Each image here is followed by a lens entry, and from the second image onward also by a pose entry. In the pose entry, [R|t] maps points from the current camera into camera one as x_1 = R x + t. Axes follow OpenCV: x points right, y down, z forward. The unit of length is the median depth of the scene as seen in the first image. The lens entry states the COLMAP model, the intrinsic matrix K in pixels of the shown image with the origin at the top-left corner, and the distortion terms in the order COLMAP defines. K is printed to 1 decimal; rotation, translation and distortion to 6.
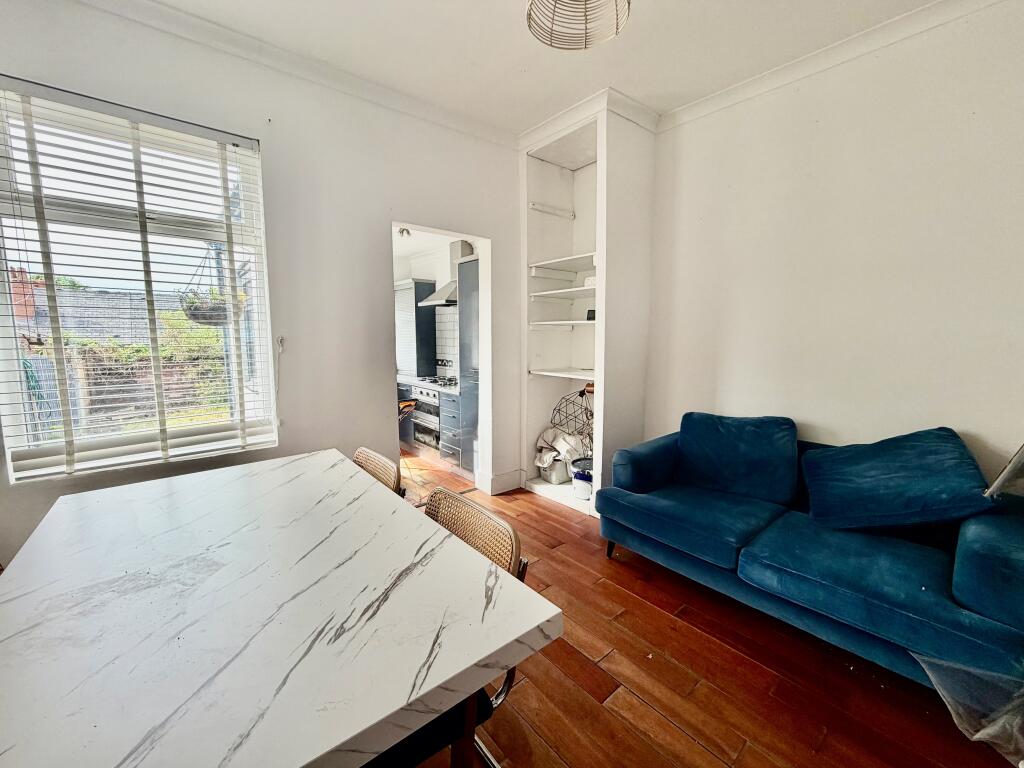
lens RADIAL K [[410.9, 0, 511.4], [0, 410.9, 386.5], [0, 0, 1]] dist [0.002694, 0.000243]
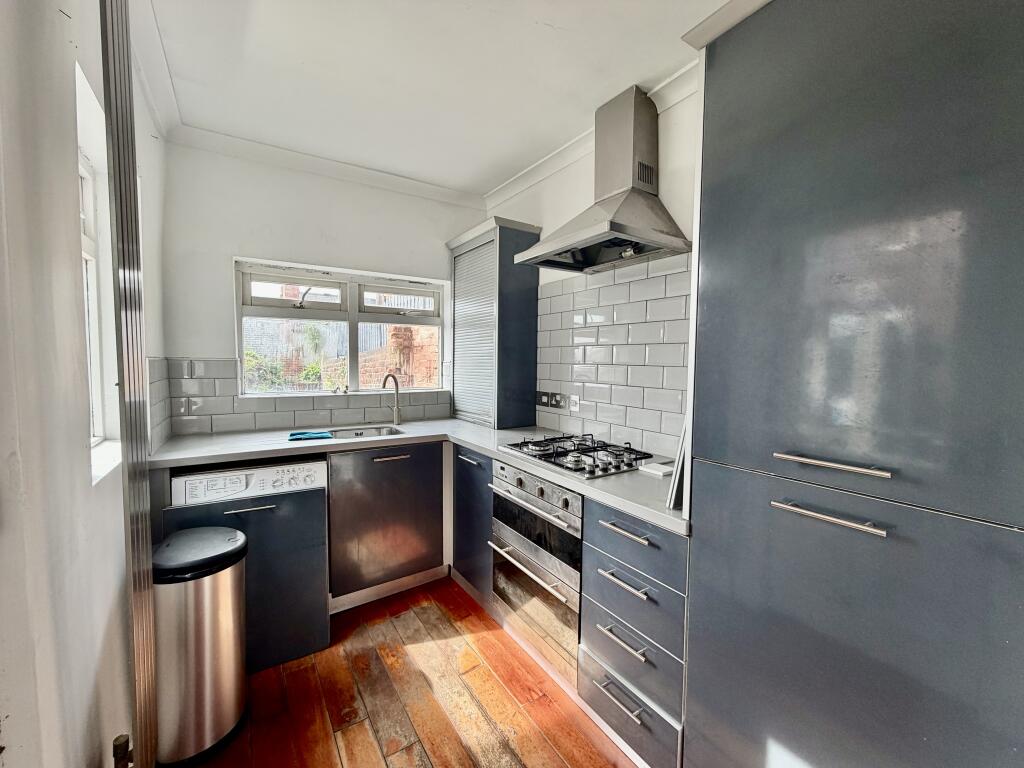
lens RADIAL K [[410.9, 0, 512.2], [0, 410.9, 382.5], [0, 0, 1]] dist [0.002694, 0.000243]
pose [[0.992984, 0.016880, -0.117039, -0.167783], [-0.025455, 0.997068, -0.072159, -0.045170], [0.115478, 0.074632, 0.990502, 0.564415]]
